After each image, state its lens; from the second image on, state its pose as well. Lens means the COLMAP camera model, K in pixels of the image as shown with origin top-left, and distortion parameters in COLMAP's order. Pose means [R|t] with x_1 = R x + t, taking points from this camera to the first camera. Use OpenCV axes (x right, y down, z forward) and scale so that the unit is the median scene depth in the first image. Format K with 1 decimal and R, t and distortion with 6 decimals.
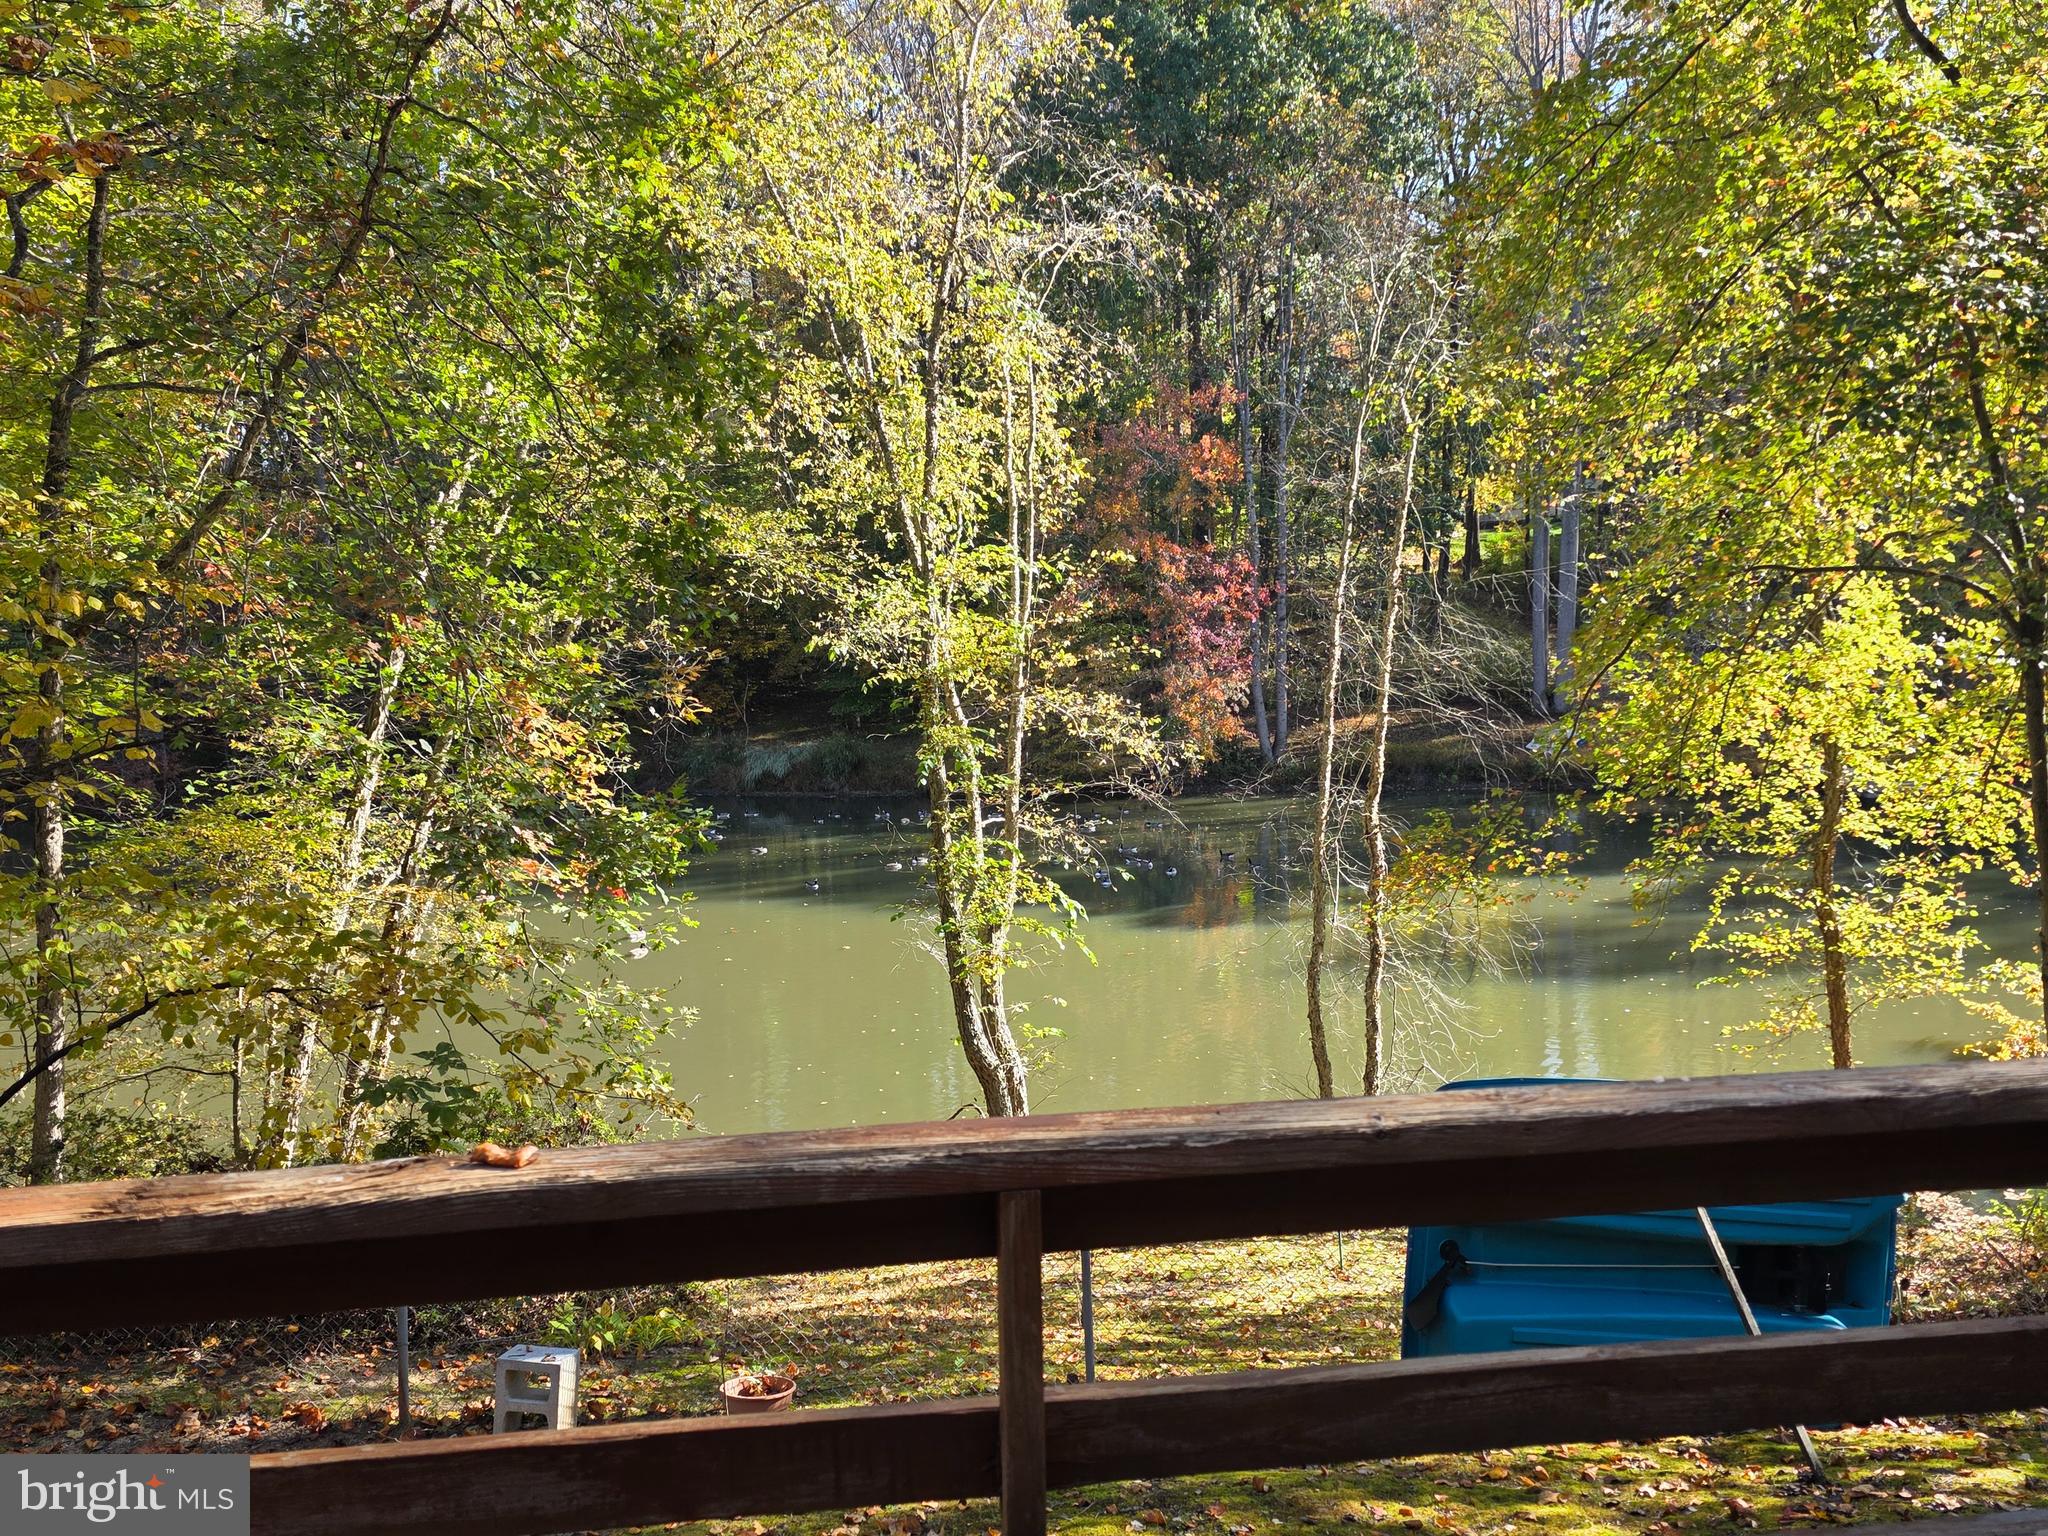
lens RADIAL K [[1669.6, 0, 1021.4], [0, 1669.6, 765.9], [0, 0, 1]] dist [0.008737, 0.000297]
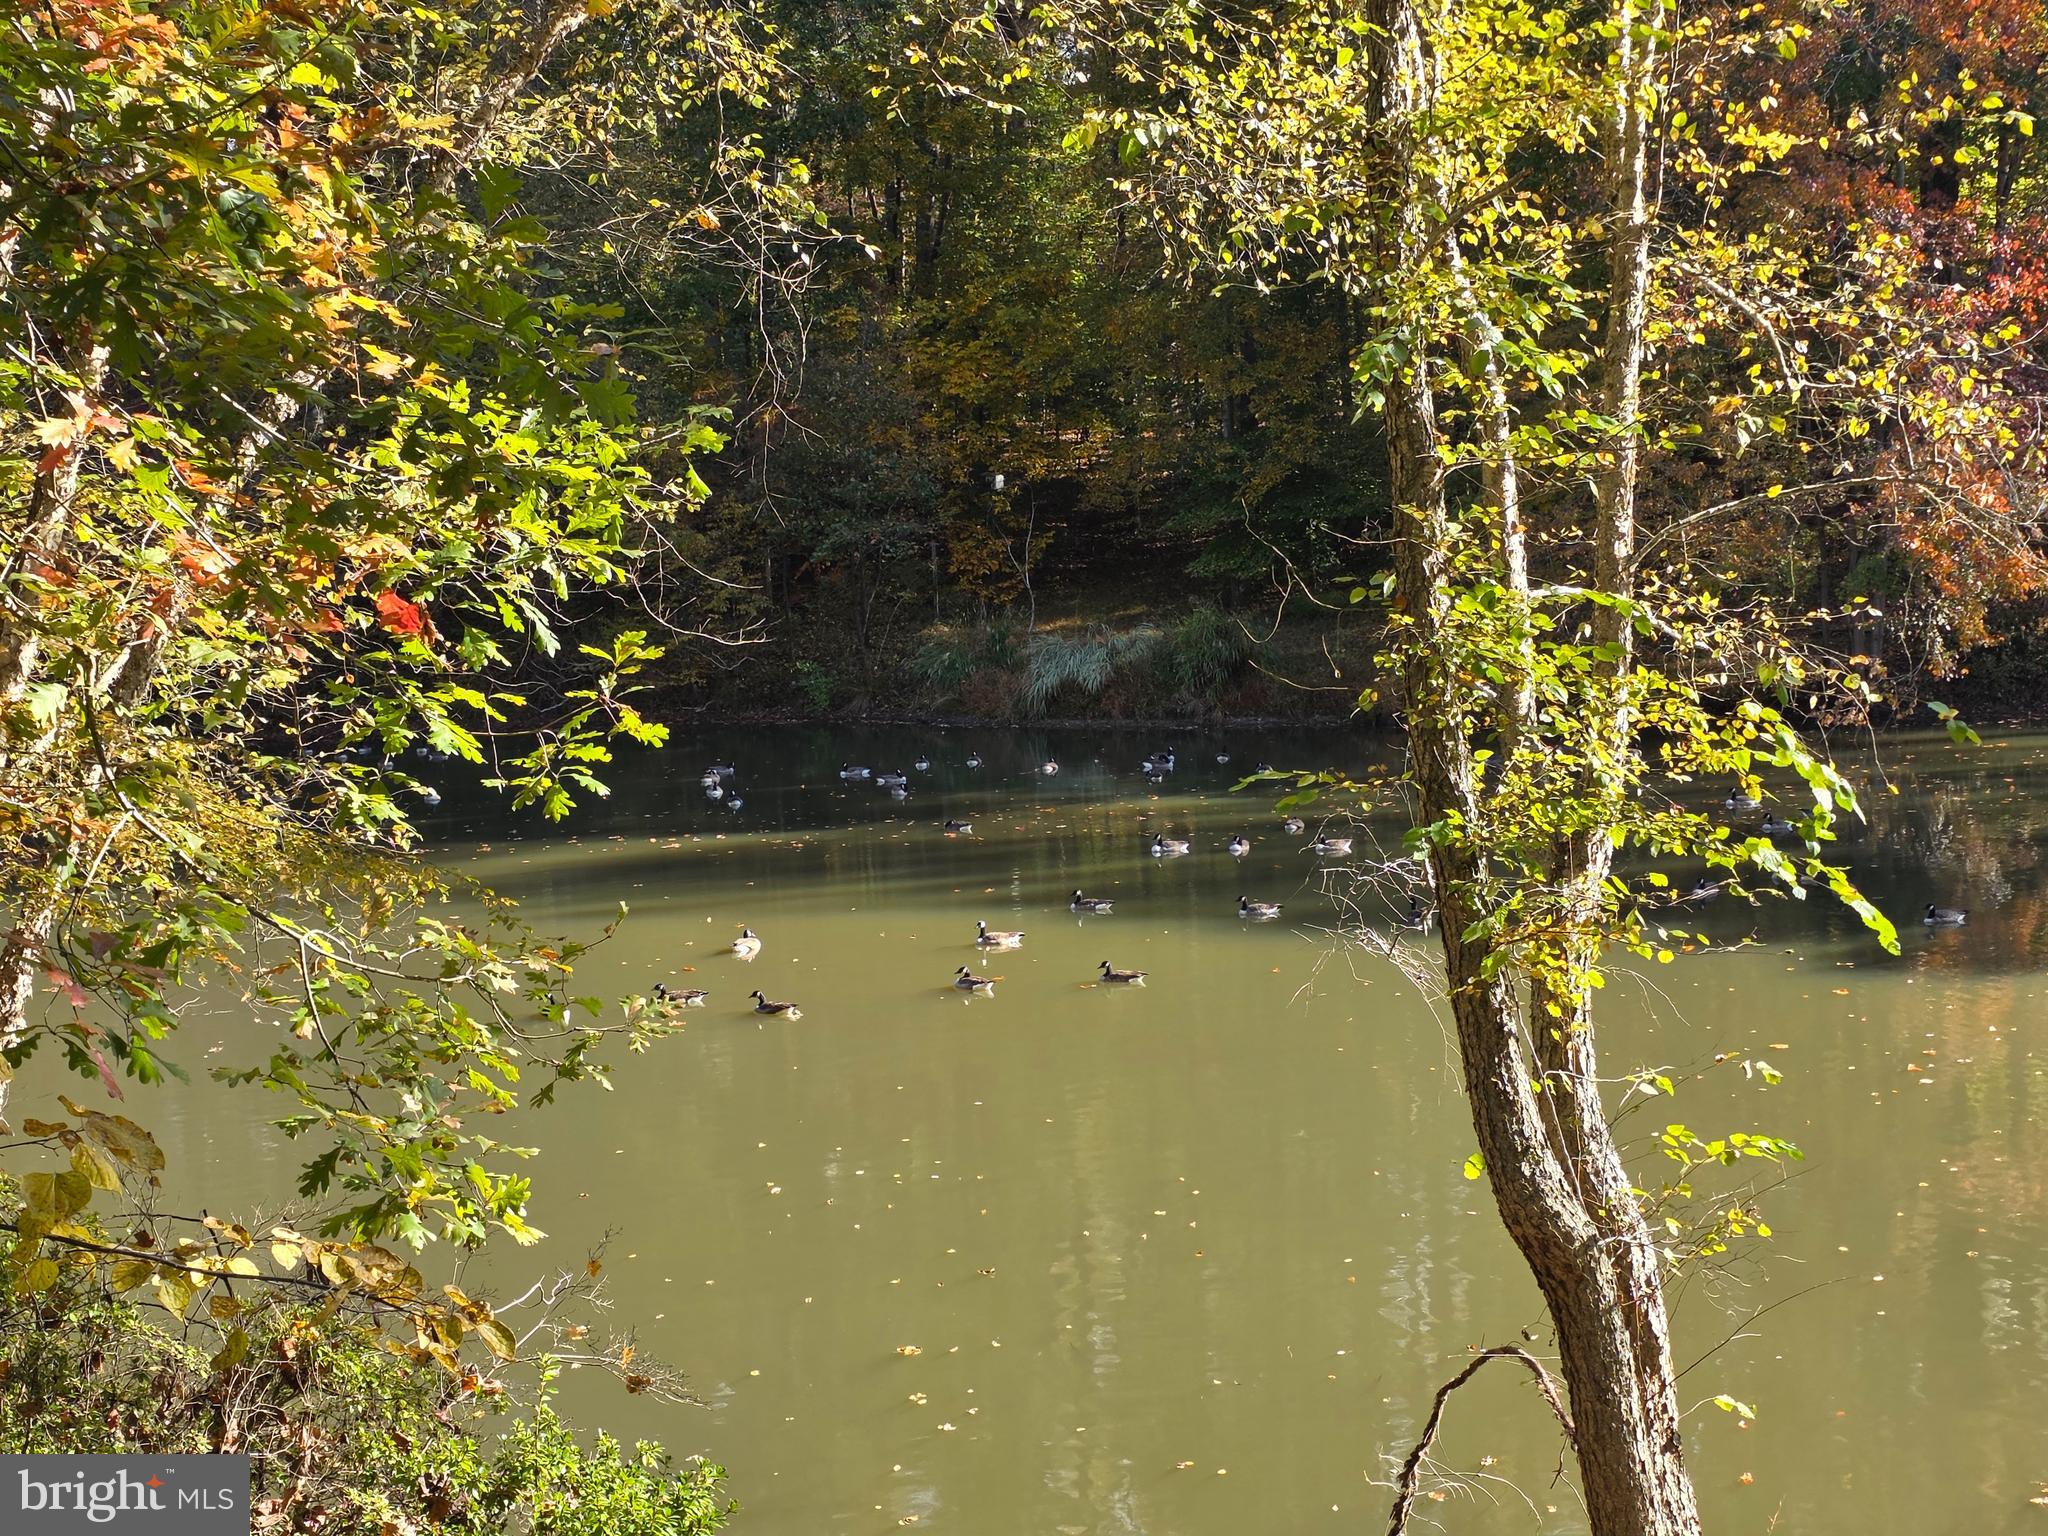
lens RADIAL K [[2986.5, 0, 1020.6], [0, 2986.5, 771.2], [0, 0, 1]] dist [0.157244, 0.000000]
pose [[0.984517, -0.004628, -0.175227, -0.020031], [0.007521, 0.999846, 0.015845, 0.069010], [0.175127, -0.016917, 0.984401, 0.354314]]
